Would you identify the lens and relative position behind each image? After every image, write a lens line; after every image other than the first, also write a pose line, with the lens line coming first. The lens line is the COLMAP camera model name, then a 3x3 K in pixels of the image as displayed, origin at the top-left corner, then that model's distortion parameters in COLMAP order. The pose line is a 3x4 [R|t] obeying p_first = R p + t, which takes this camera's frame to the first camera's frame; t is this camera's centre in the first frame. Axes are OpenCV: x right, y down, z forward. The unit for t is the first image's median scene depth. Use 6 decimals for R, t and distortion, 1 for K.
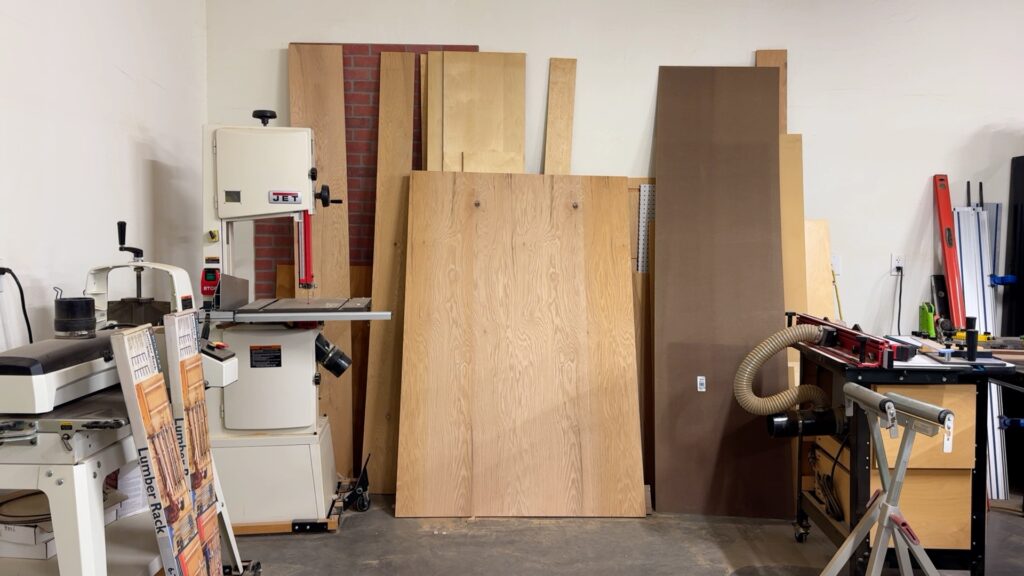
lens RADIAL K [[772.7, 0, 513.9], [0, 772.7, 285.4], [0, 0, 1]] dist [0.044669, -0.062230]
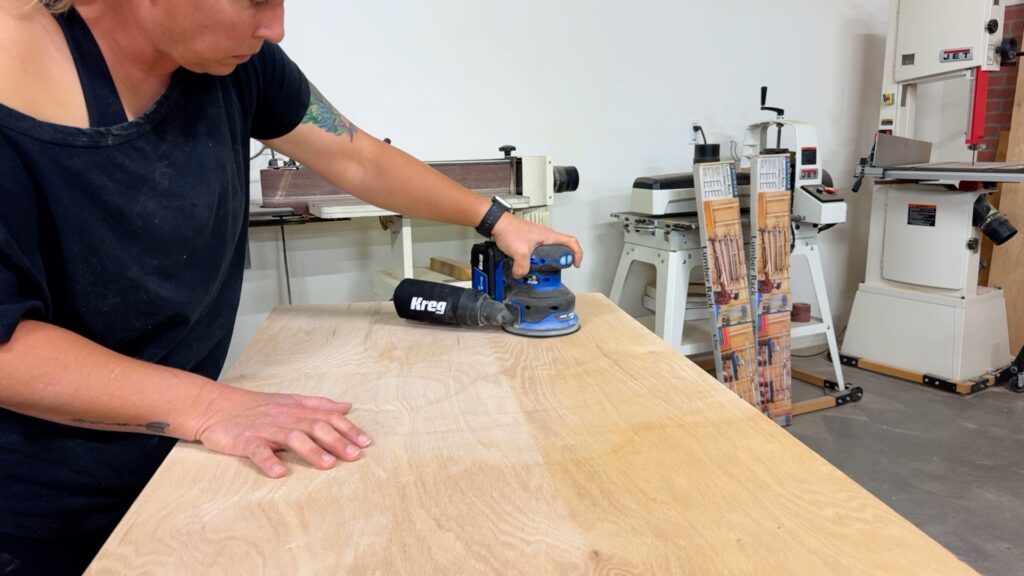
lens RADIAL K [[772.7, 0, 495.8], [0, 772.7, 303.1], [0, 0, 1]] dist [0.044669, -0.062230]
pose [[0.427841, 0.176024, -0.886548, 0.479000], [-0.039887, 0.983575, 0.176039, 0.057685], [0.902973, -0.039955, 0.427835, 0.033208]]
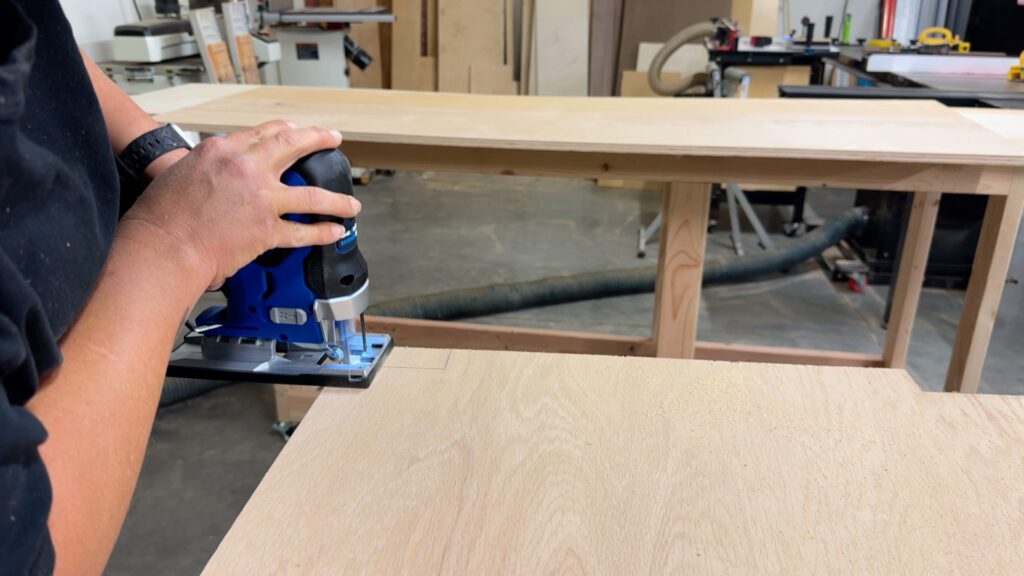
lens RADIAL K [[772.7, 0, 505.3], [0, 772.7, 293.8], [0, 0, 1]] dist [0.044669, -0.062230]
pose [[0.990801, 0.048846, -0.126202, 0.257896], [-0.006721, 0.949195, 0.314618, 0.079149], [0.135158, -0.310875, 0.940792, -0.428956]]
